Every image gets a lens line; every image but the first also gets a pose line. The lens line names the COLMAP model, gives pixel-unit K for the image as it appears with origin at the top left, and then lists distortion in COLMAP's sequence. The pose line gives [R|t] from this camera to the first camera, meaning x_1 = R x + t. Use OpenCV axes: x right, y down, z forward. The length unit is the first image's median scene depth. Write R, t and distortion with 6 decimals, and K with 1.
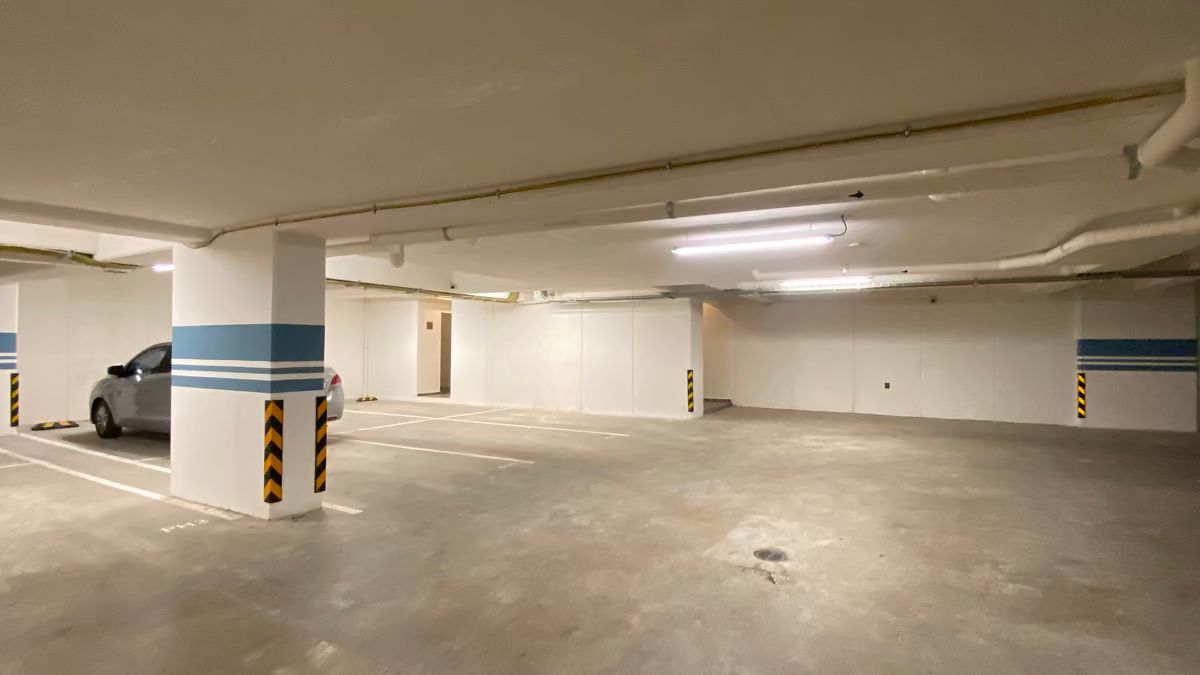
lens RADIAL K [[566.0, 0, 600.0], [0, 566.0, 337.5], [0, 0, 1]] dist [-0.000584, -0.017874]
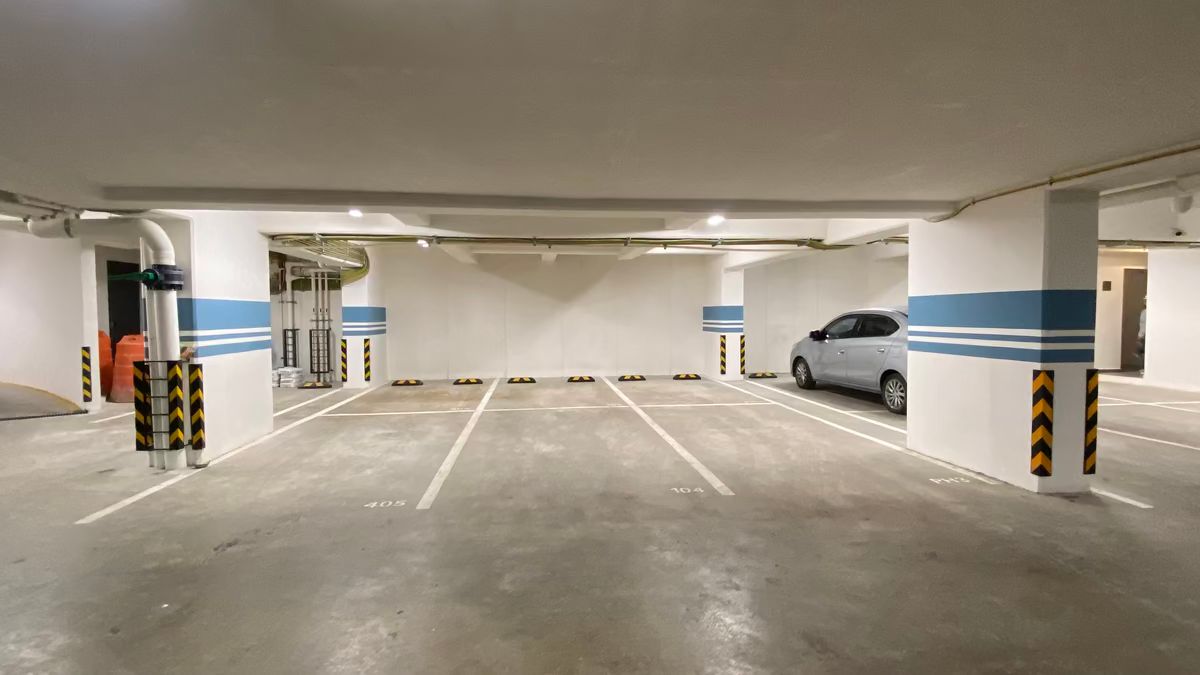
lens RADIAL K [[566.0, 0, 600.0], [0, 566.0, 337.5], [0, 0, 1]] dist [-0.000584, -0.017874]
pose [[0.579493, 0.026077, -0.814560, -0.225421], [0.022087, 0.998618, 0.047682, -0.005851], [0.814678, -0.045623, 0.578116, -0.147399]]
